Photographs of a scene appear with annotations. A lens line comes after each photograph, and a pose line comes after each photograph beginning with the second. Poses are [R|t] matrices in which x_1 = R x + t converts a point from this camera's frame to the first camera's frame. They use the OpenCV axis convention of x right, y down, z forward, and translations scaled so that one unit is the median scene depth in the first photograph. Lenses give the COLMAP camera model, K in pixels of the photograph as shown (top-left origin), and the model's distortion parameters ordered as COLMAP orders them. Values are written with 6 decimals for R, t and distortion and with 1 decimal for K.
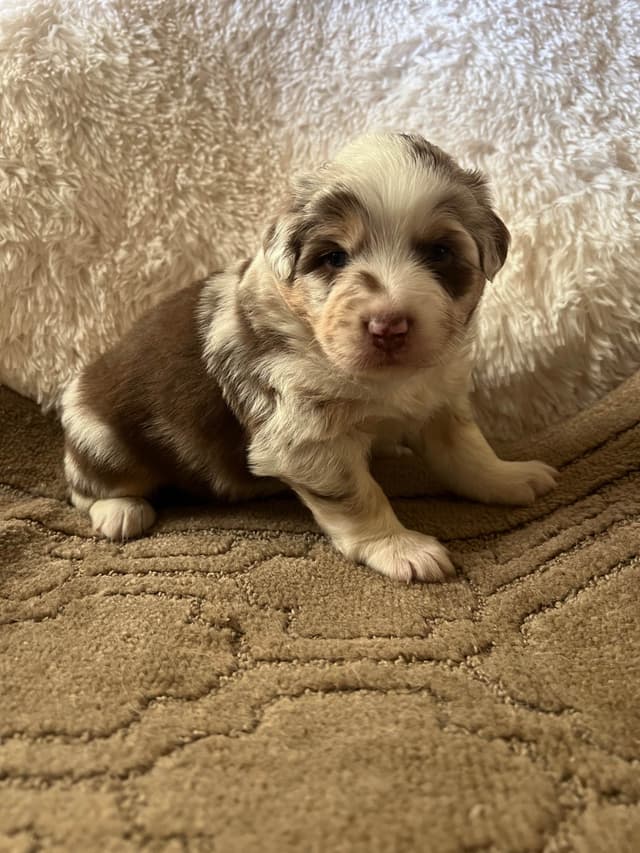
lens RADIAL K [[648.4, 0, 320.0], [0, 648.4, 426.5], [0, 0, 1]] dist [-0.001160, -0.014310]
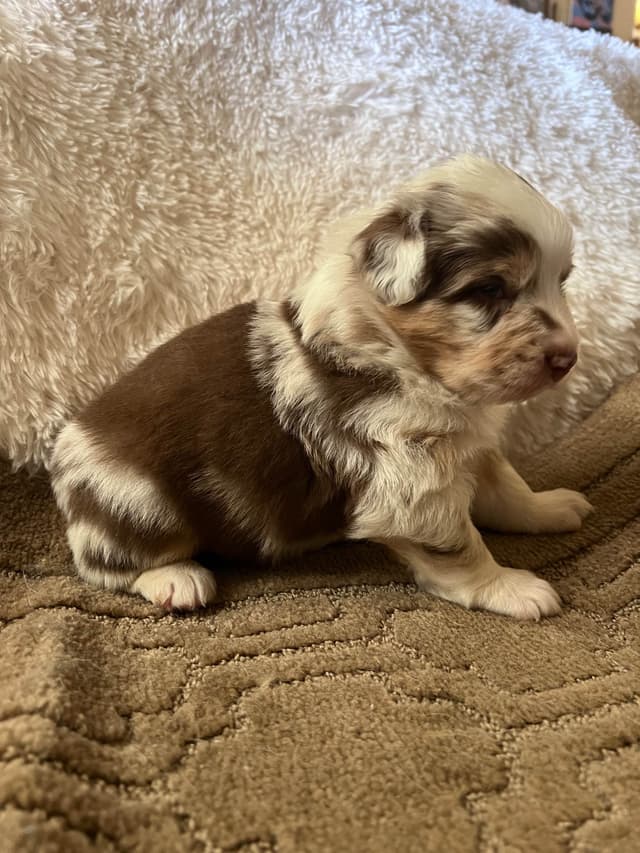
lens RADIAL K [[654.9, 0, 320.0], [0, 654.9, 426.5], [0, 0, 1]] dist [-0.033359, 0.017451]
pose [[0.930956, -0.037756, 0.363175, -0.323304], [0.049732, 0.998482, -0.023679, -0.033408], [-0.361730, 0.040105, 0.931420, 0.090820]]
